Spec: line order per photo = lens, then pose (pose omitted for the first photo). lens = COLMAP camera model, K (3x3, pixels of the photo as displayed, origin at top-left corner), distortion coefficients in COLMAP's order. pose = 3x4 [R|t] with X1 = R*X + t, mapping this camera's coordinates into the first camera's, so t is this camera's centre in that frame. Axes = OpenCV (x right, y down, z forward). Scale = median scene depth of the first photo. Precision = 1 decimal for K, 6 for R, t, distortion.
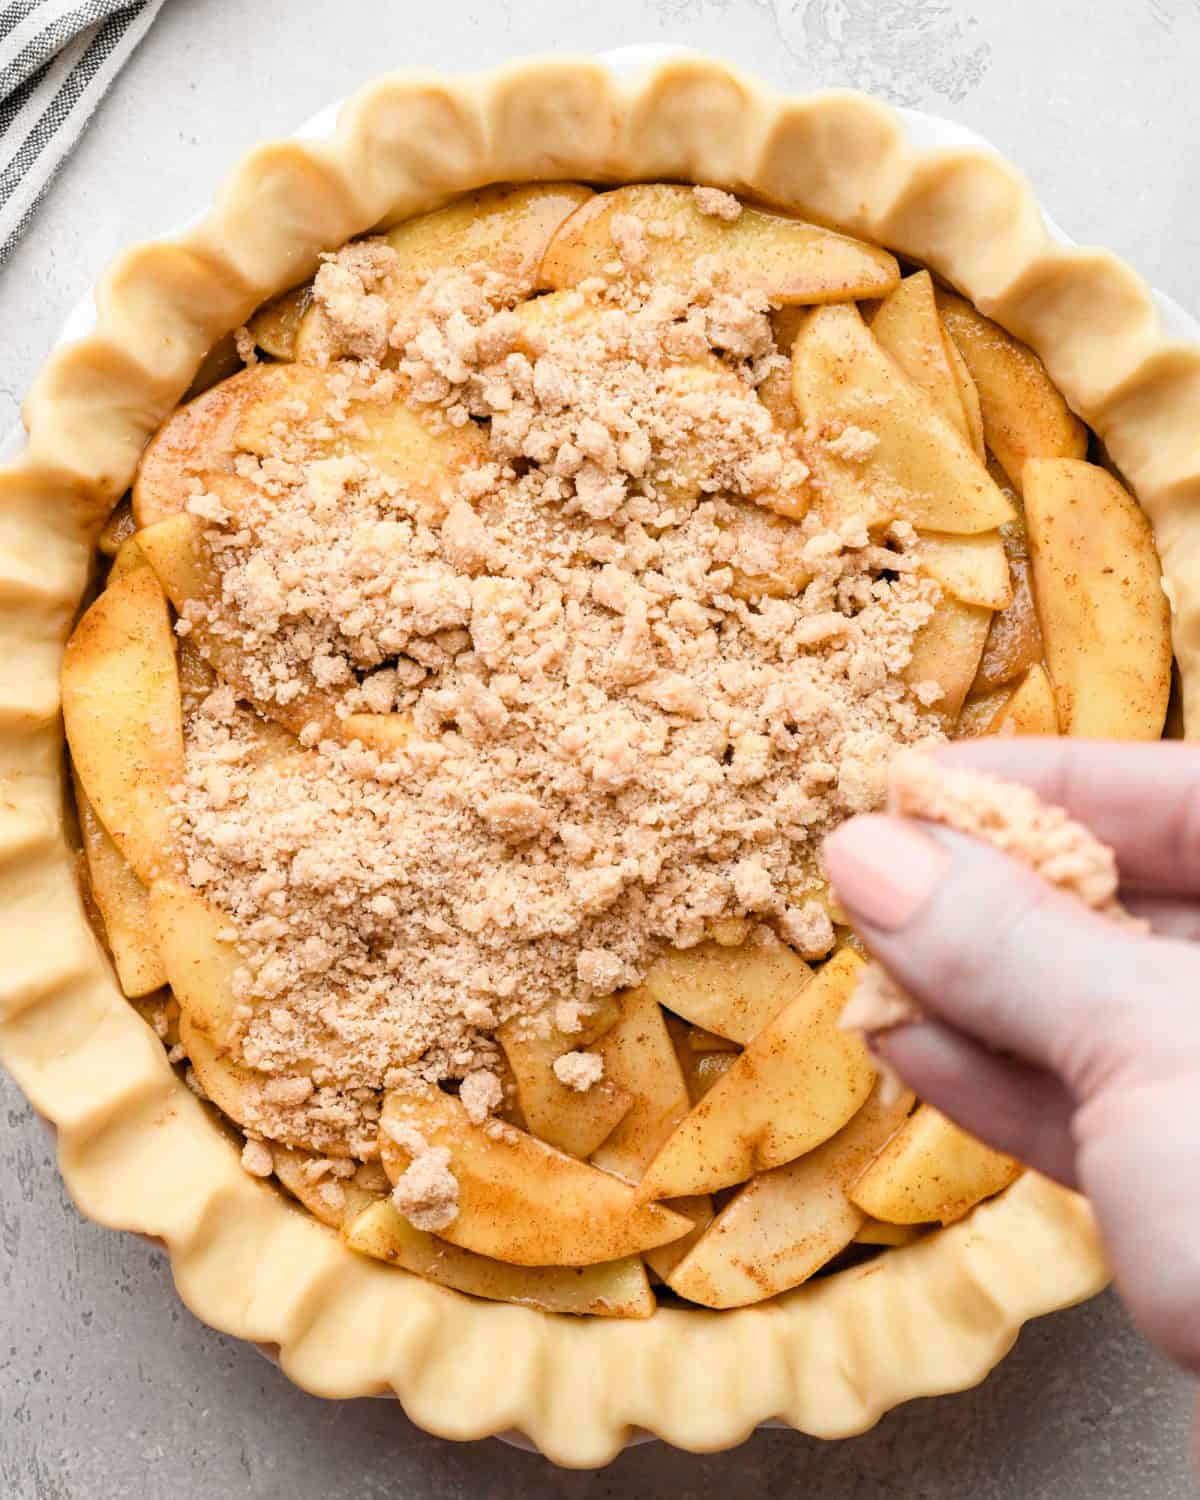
lens RADIAL K [[3218.0, 0, 607.0], [0, 3218.0, 745.7], [0, 0, 1]] dist [0.040881, 0.000000]
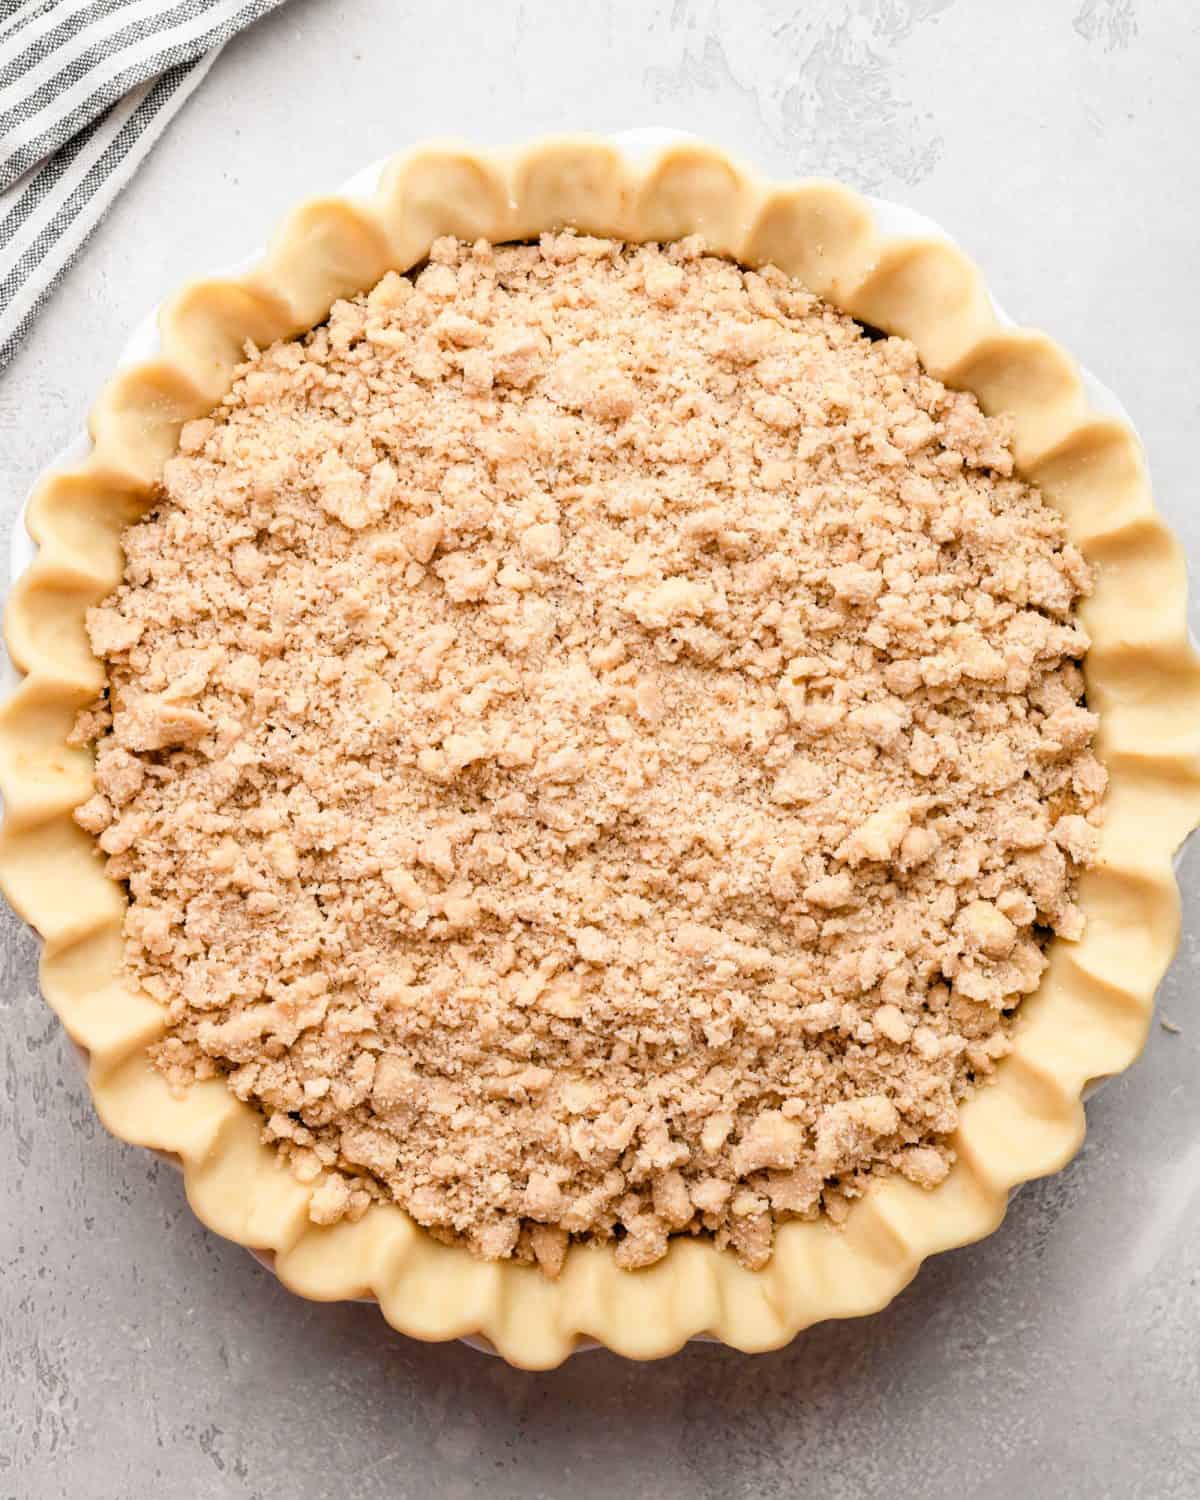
lens RADIAL K [[3218.0, 0, 599.1], [0, 3218.0, 753.5], [0, 0, 1]] dist [0.040881, 0.000000]
pose [[0.997352, 0.048539, 0.054155, -0.053701], [-0.049507, 0.998634, 0.016691, -0.013916], [-0.053270, -0.019328, 0.998393, -0.131106]]
